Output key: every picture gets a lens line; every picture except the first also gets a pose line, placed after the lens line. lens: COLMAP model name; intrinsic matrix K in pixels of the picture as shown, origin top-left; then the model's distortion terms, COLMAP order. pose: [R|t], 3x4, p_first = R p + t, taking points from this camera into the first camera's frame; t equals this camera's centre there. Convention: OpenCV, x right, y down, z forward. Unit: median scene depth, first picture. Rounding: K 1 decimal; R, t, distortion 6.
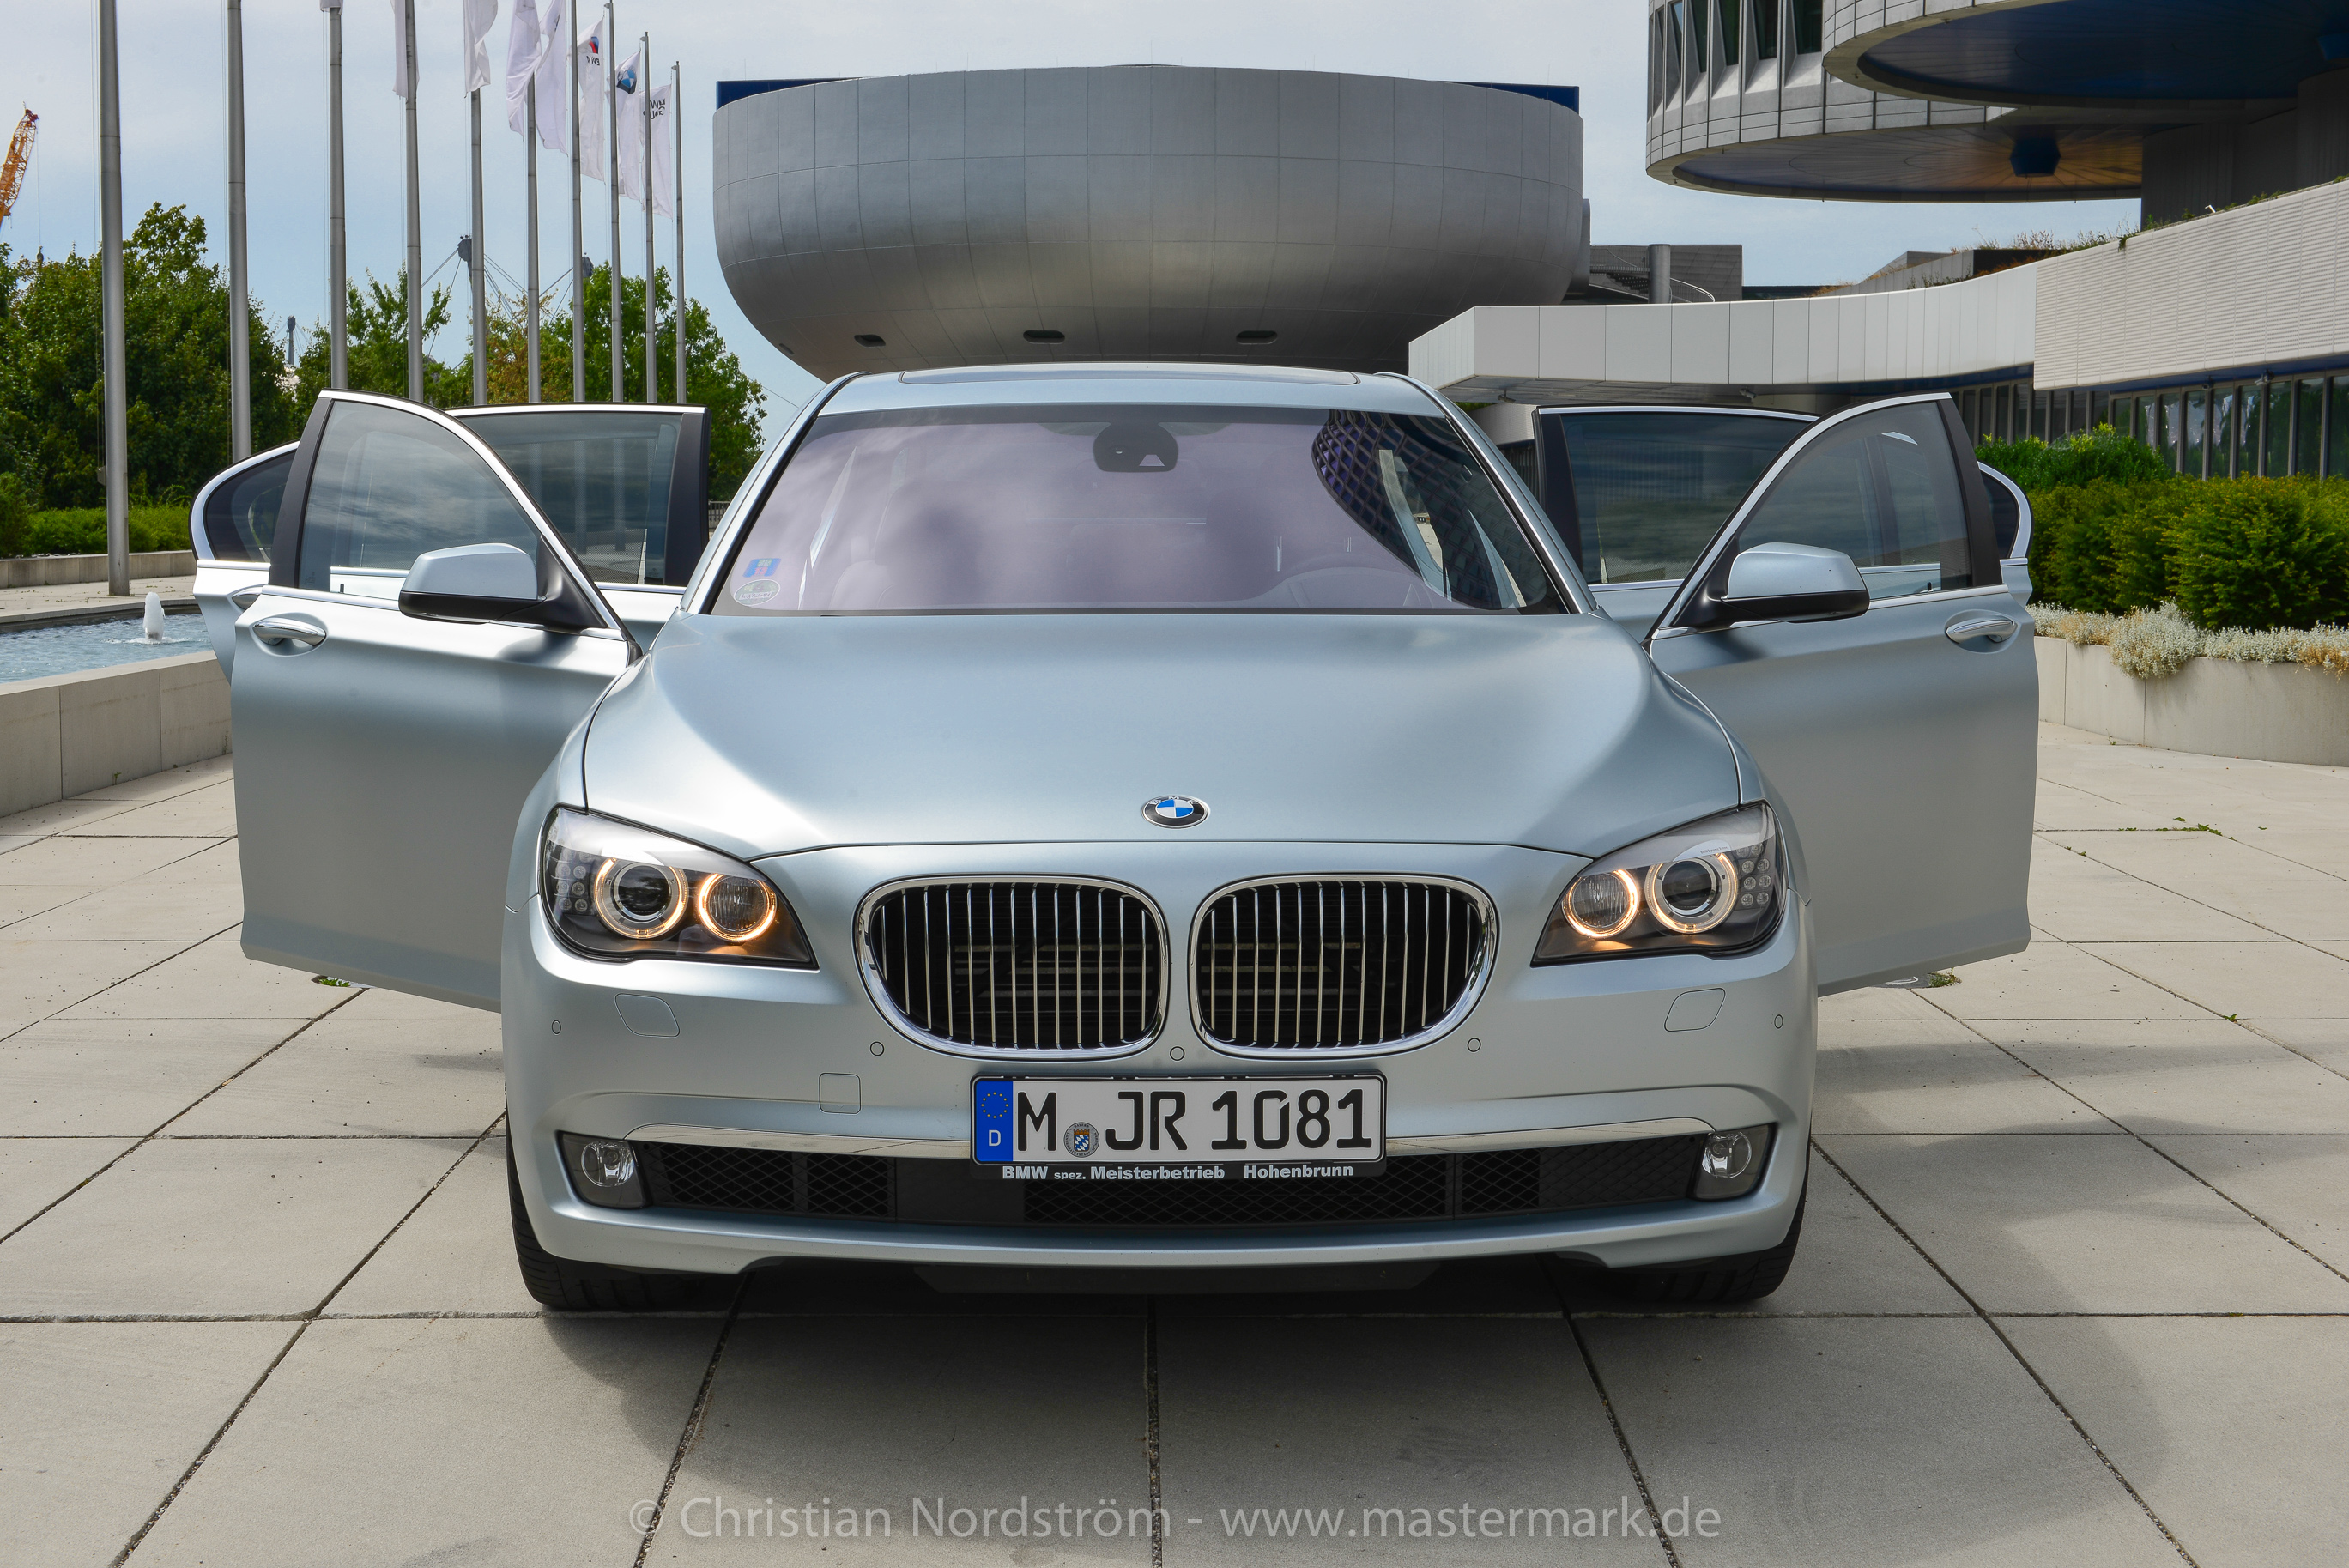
lens RADIAL K [[3329.4, 0, 1108.2], [0, 3329.4, 689.1], [0, 0, 1]] dist [0.127373, 0.026924]
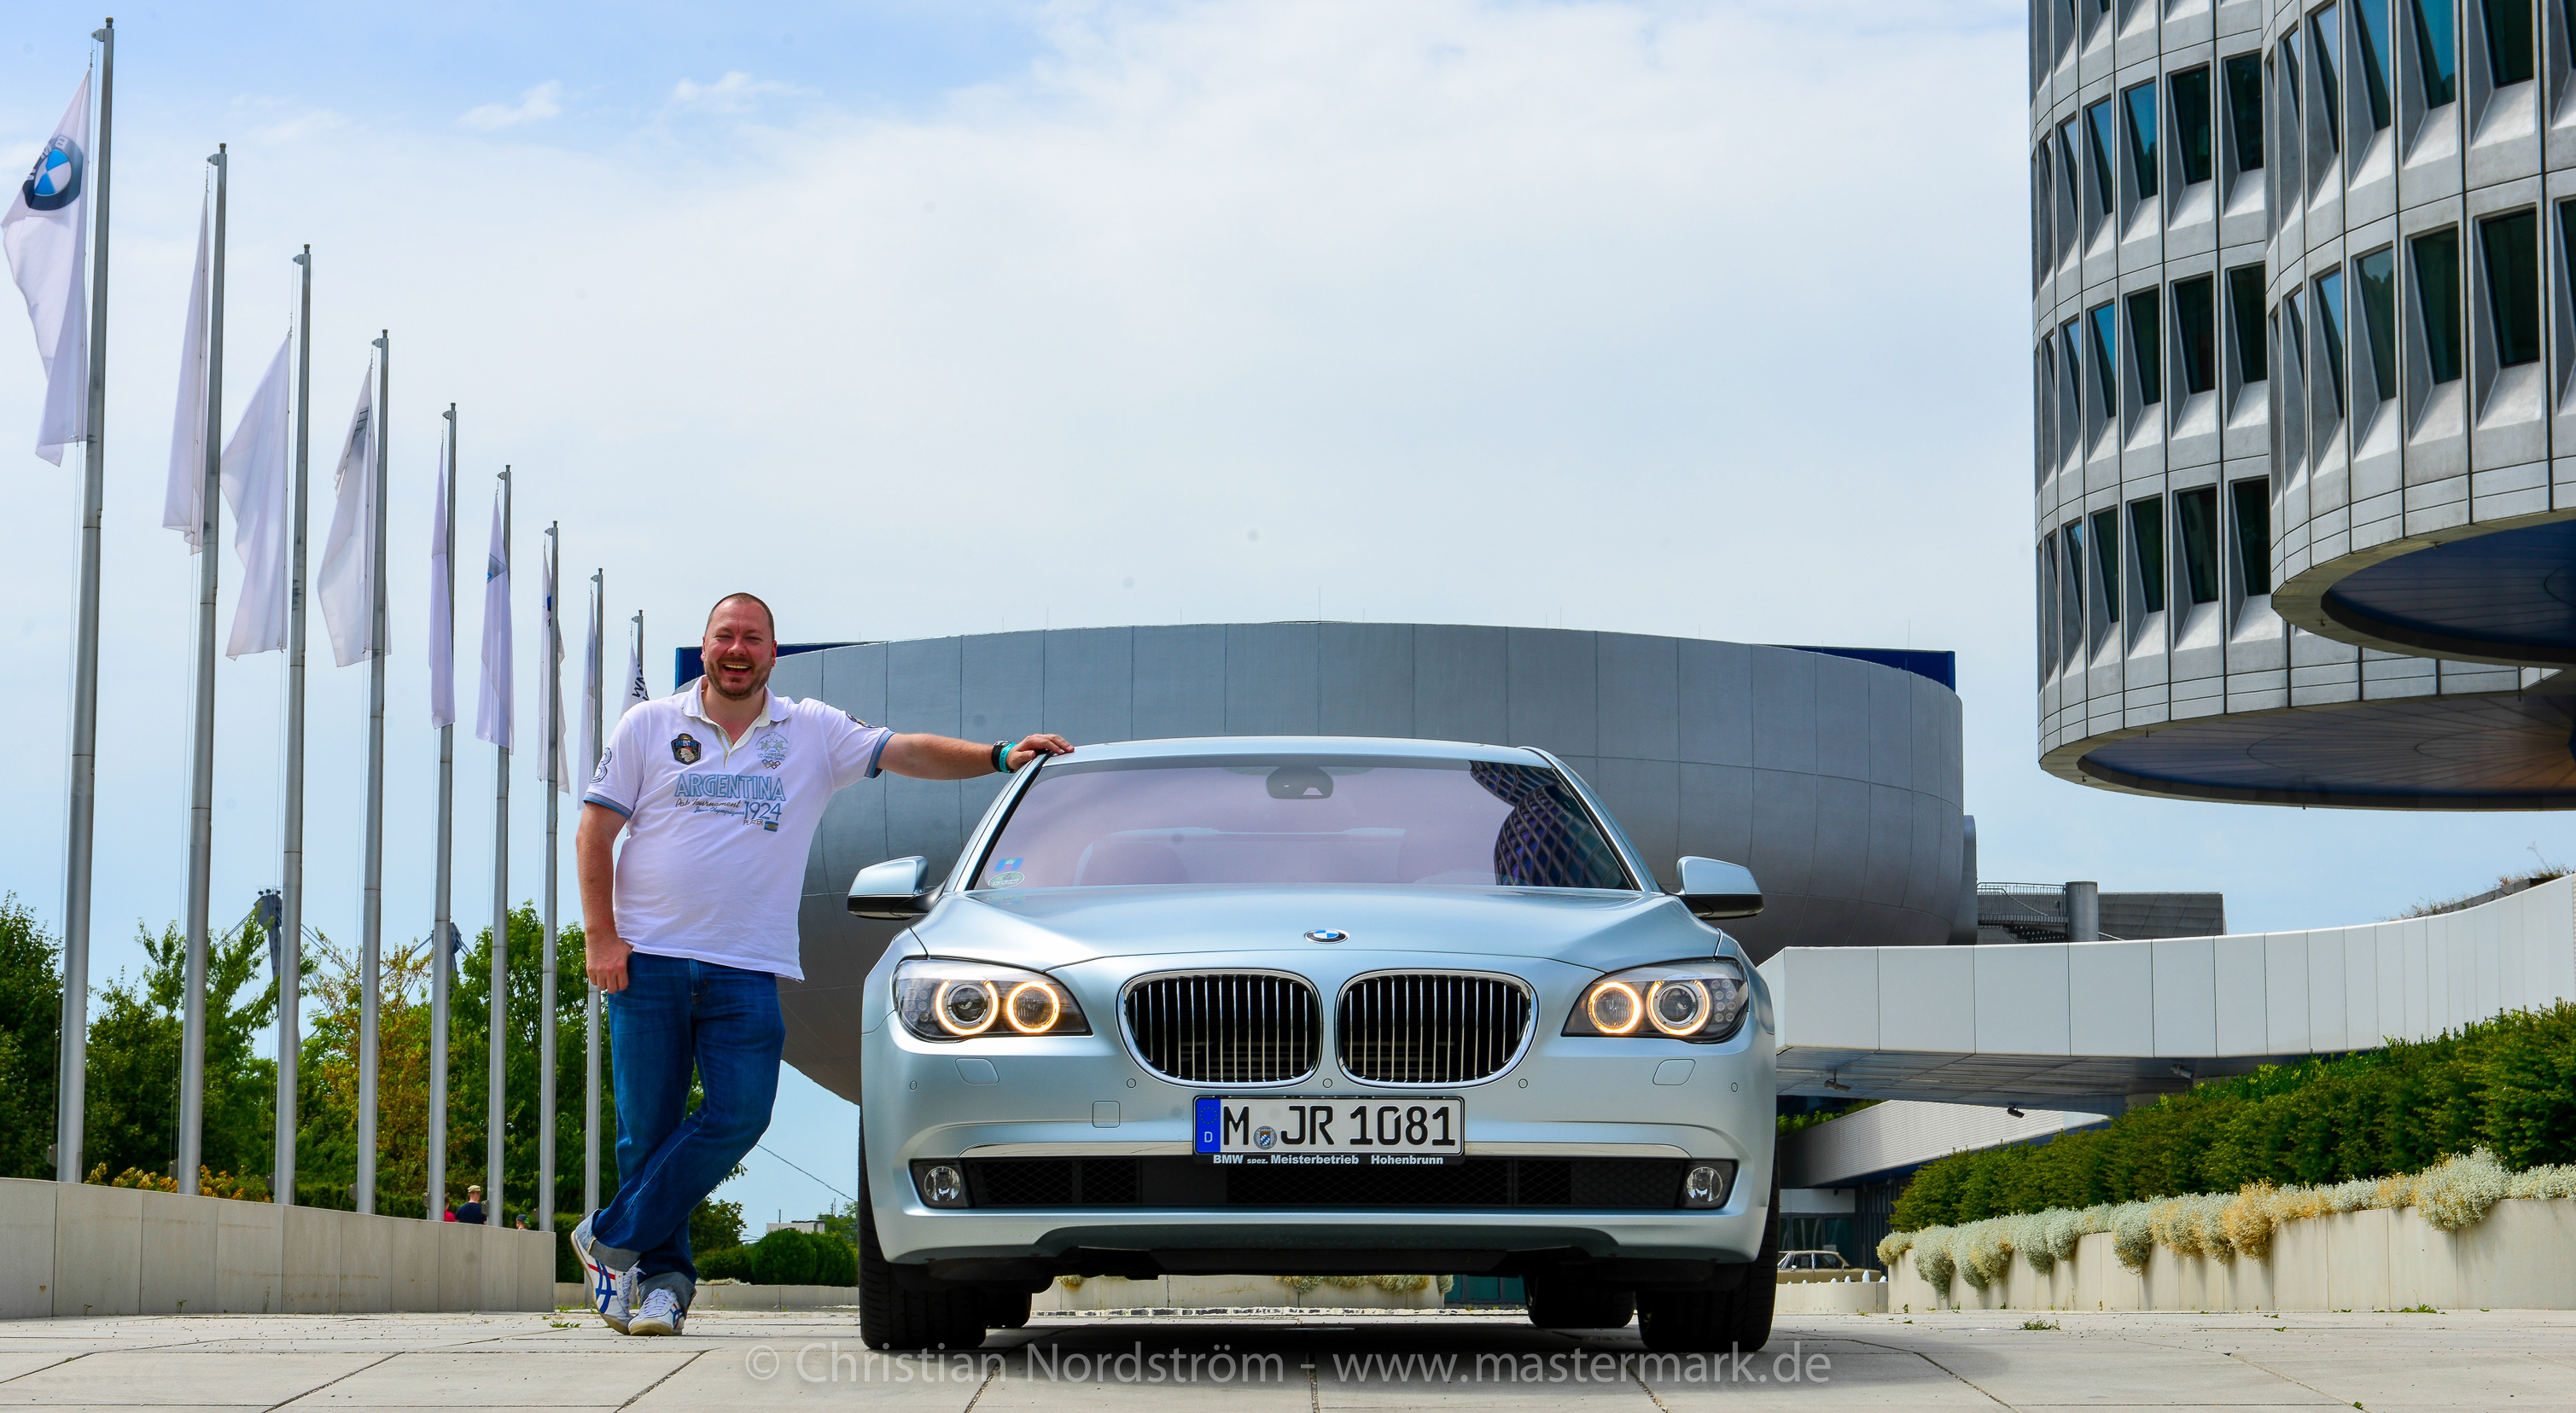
lens RADIAL K [[5211.0, 0, 1120.4], [0, 5211.0, 704.3], [0, 0, 1]] dist [0.235356, 2.805491]
pose [[0.999670, 0.001748, -0.025620, -0.013243], [-0.006079, 0.985430, -0.169974, 0.344359], [0.024949, 0.170074, 0.985115, -1.389840]]
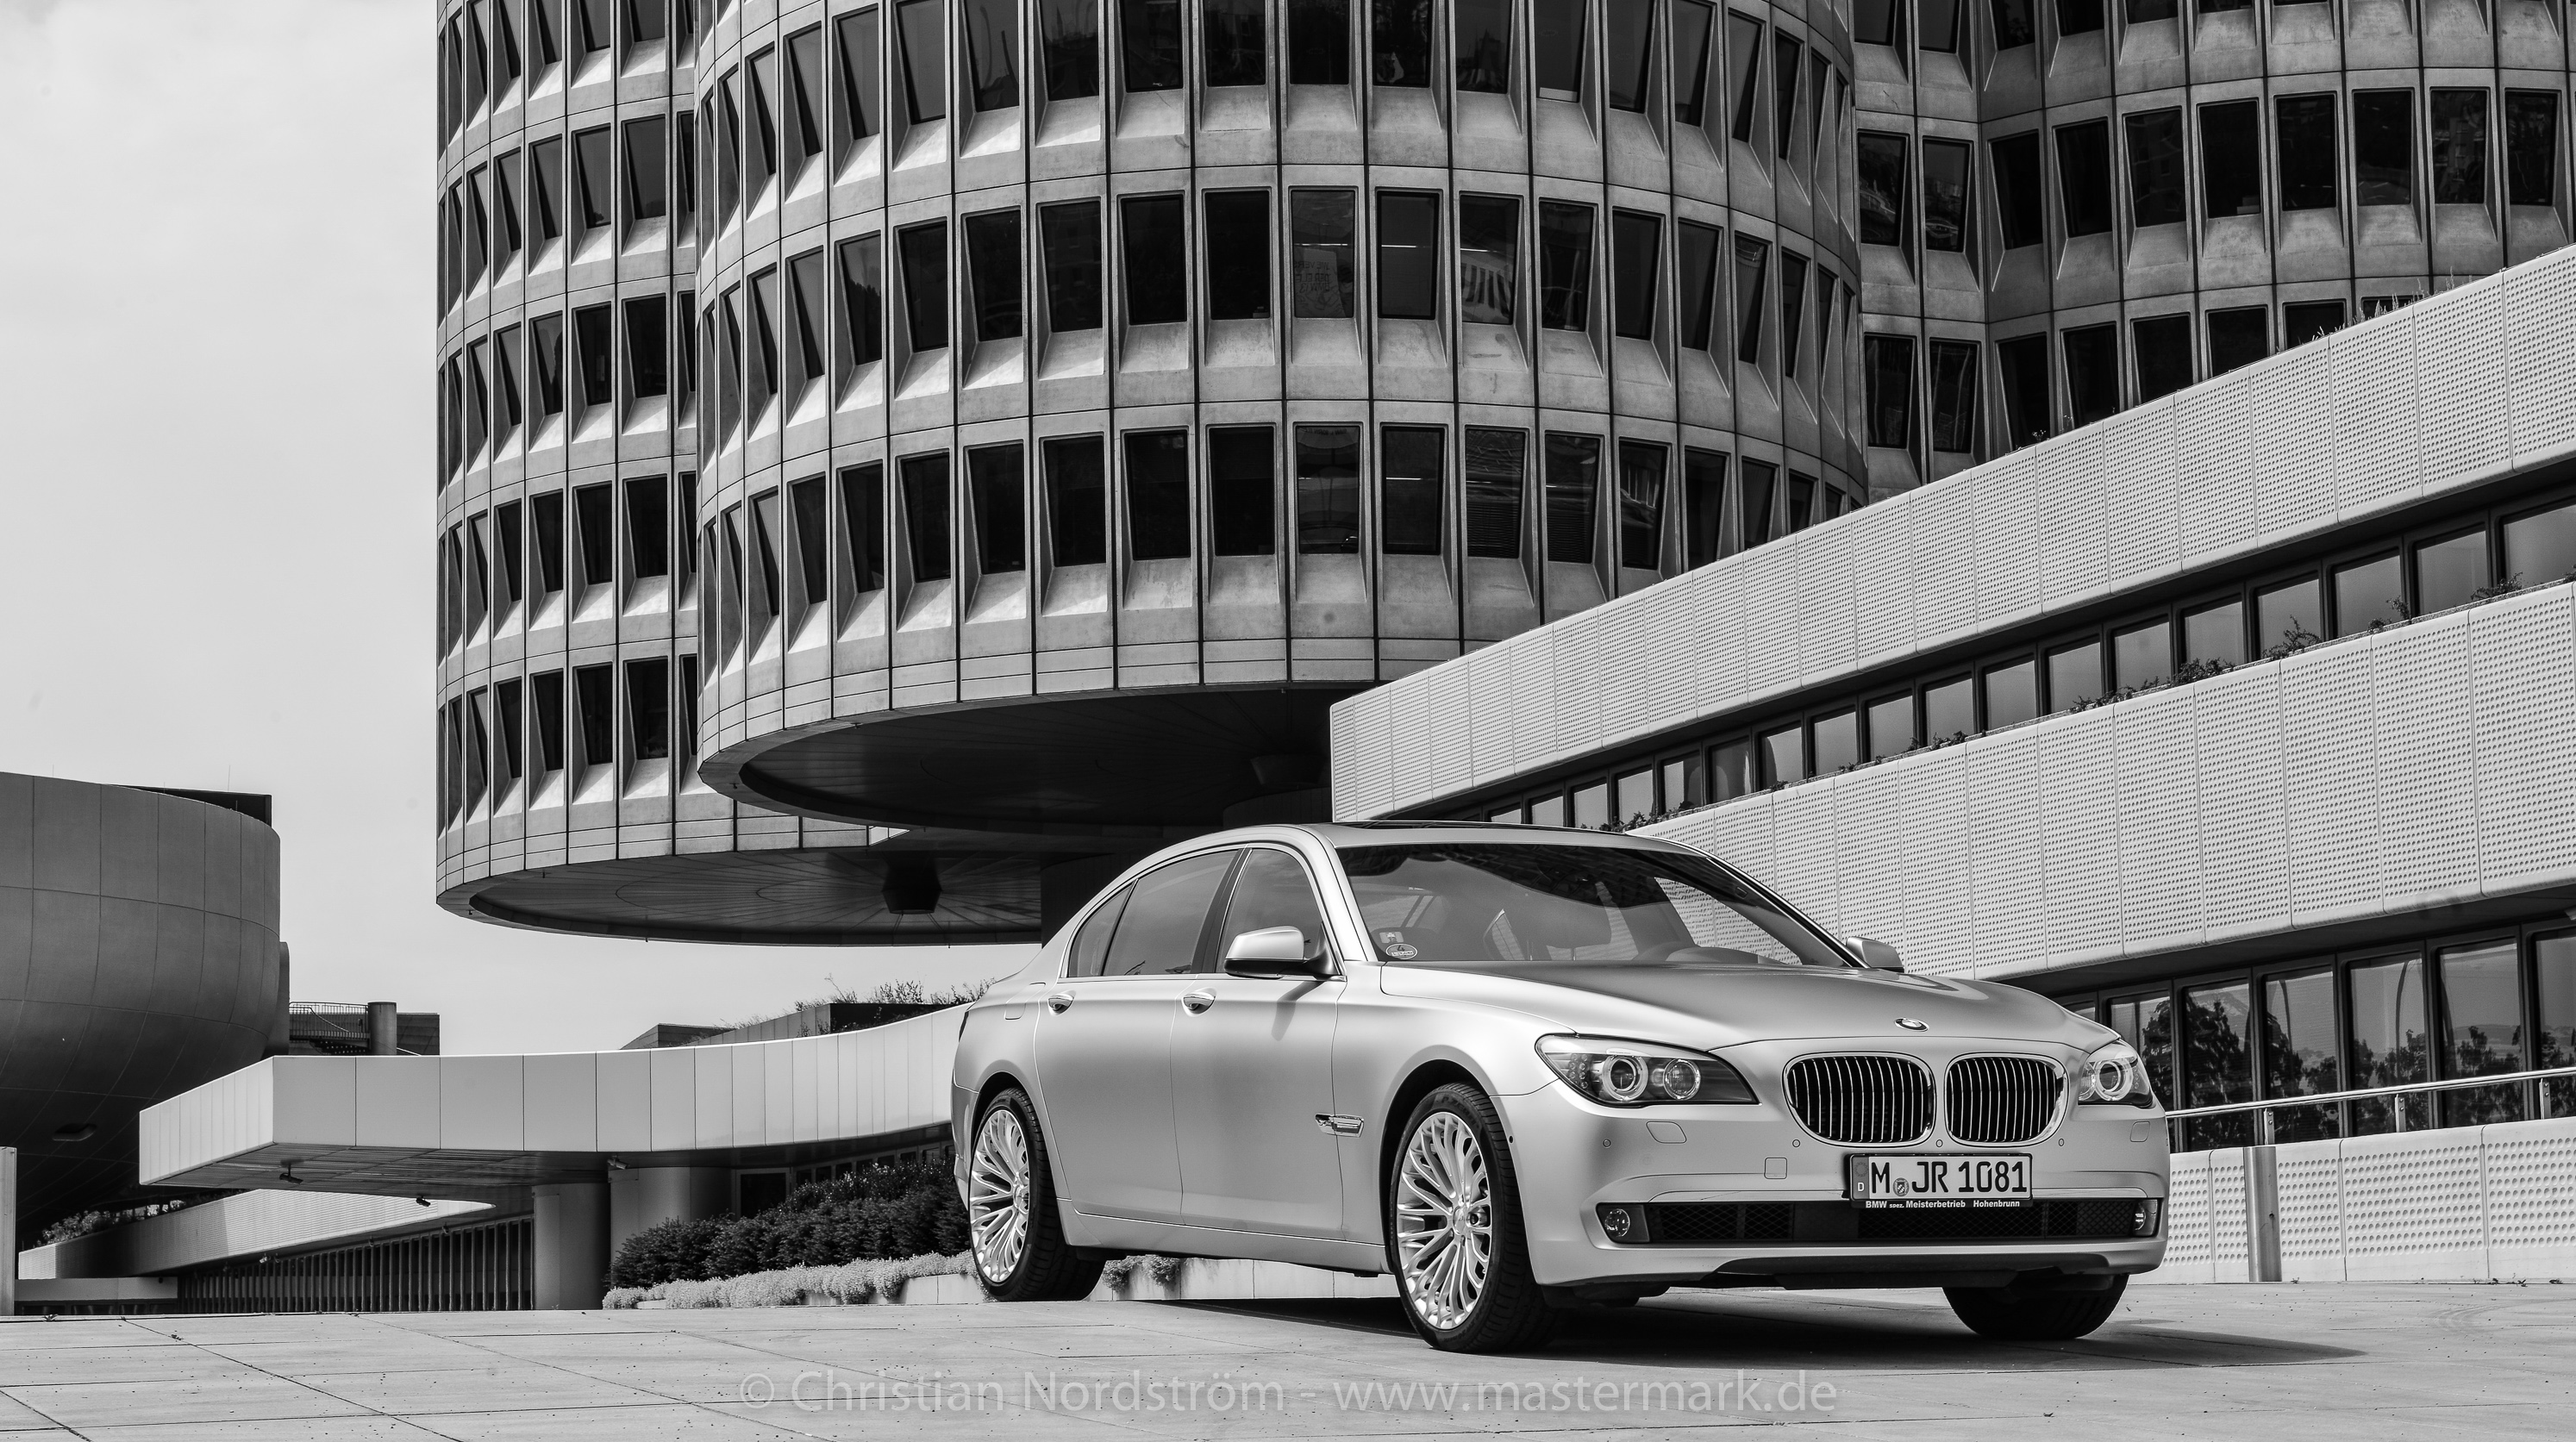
lens RADIAL K [[4641.9, 0, 1288.0], [0, 4641.9, 721.0], [0, 0, 1]] dist [-0.046113, 0.119922]
pose [[0.919128, 0.039046, 0.392019, -1.386771], [0.039418, 0.980968, -0.190127, 0.363948], [-0.391981, 0.190204, 0.900096, -1.319110]]
